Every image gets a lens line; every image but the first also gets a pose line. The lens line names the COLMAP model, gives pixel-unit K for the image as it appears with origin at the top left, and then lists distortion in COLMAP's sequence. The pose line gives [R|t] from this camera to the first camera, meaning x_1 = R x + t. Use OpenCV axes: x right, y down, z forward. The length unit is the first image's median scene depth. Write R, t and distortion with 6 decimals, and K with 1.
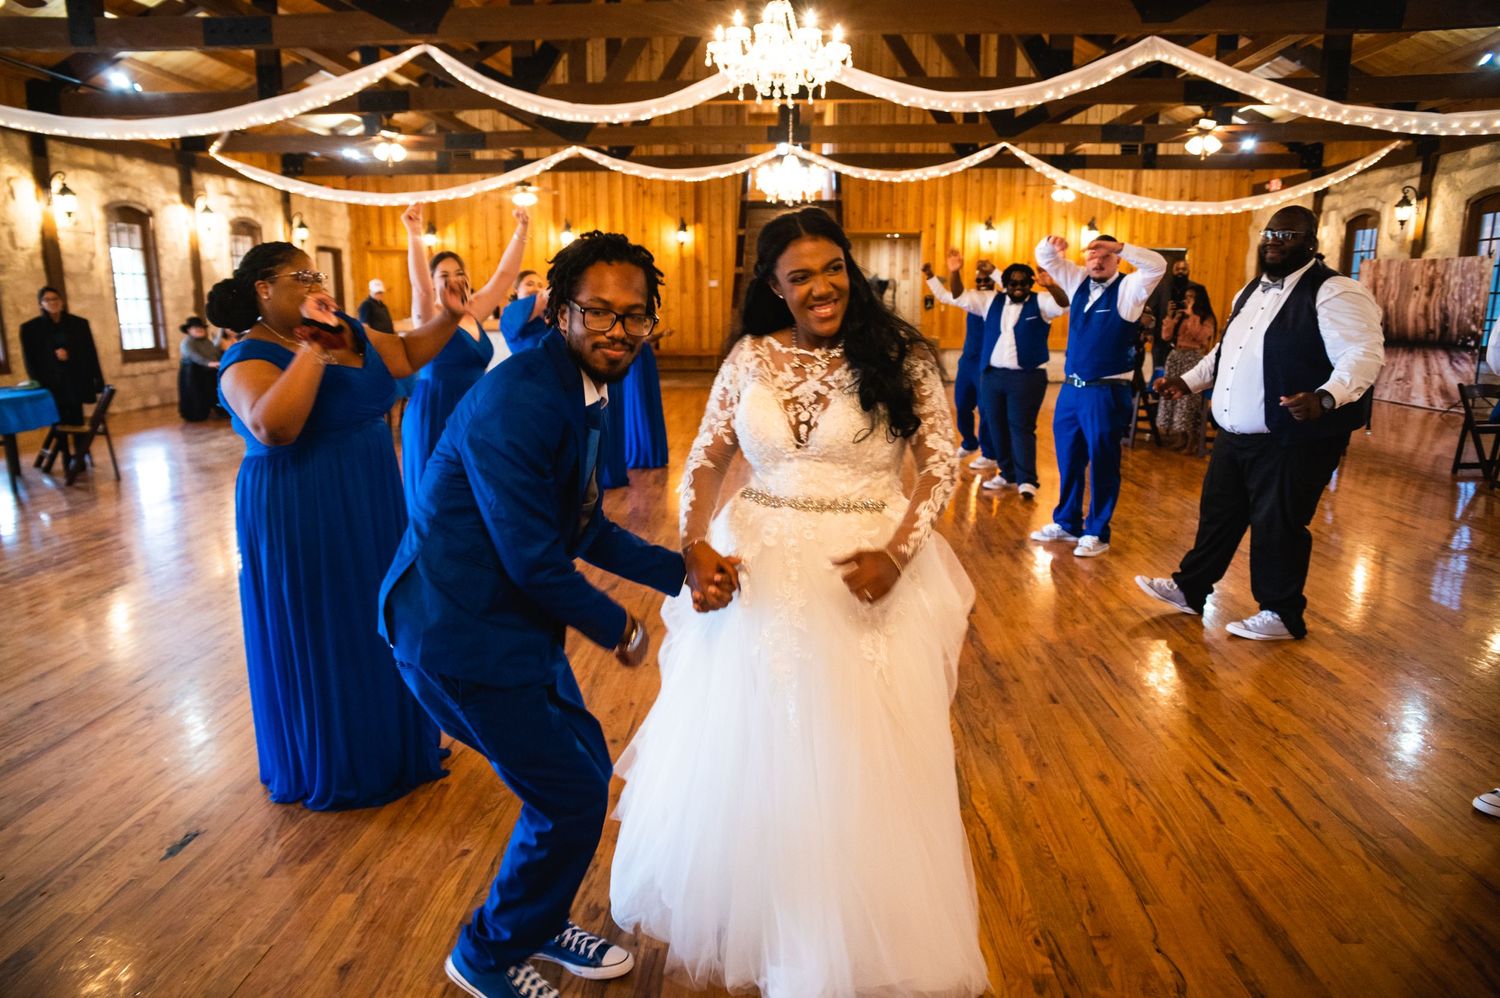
lens RADIAL K [[1015.6, 0, 750.0], [0, 1015.6, 499.0], [0, 0, 1]] dist [-0.118600, 0.103970]
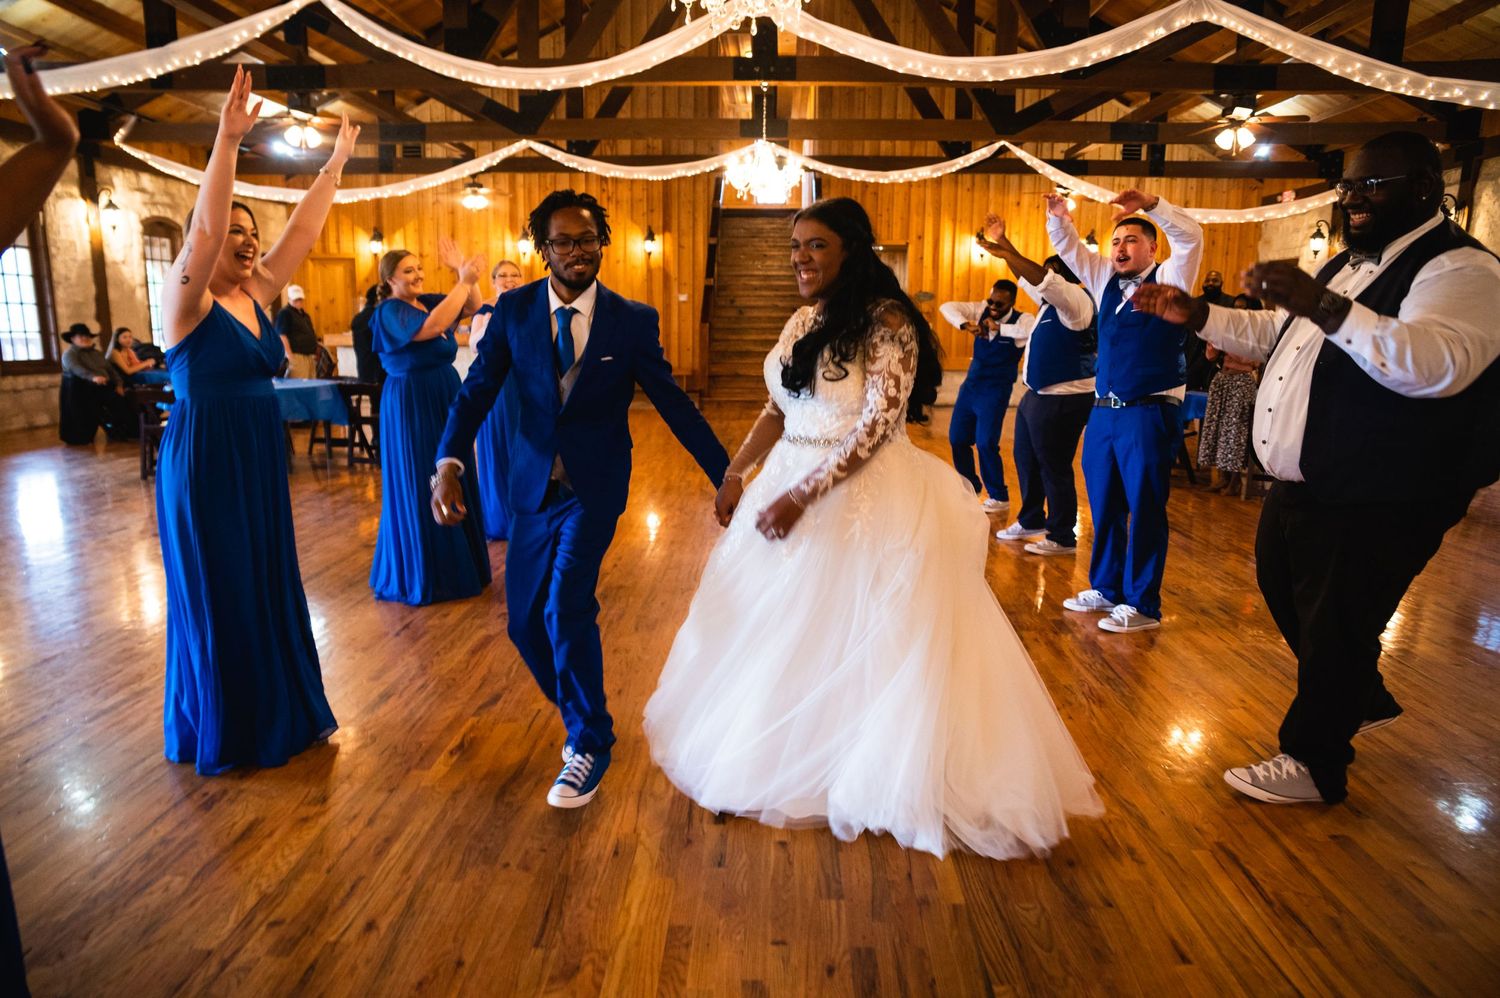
lens RADIAL K [[1015.6, 0, 750.0], [0, 1015.6, 499.0], [0, 0, 1]] dist [-0.118600, 0.103970]
pose [[0.999757, 0.006349, 0.021126, 0.009455], [-0.005905, 0.999762, -0.021001, -0.013806], [-0.021254, 0.020871, 0.999556, 0.110004]]
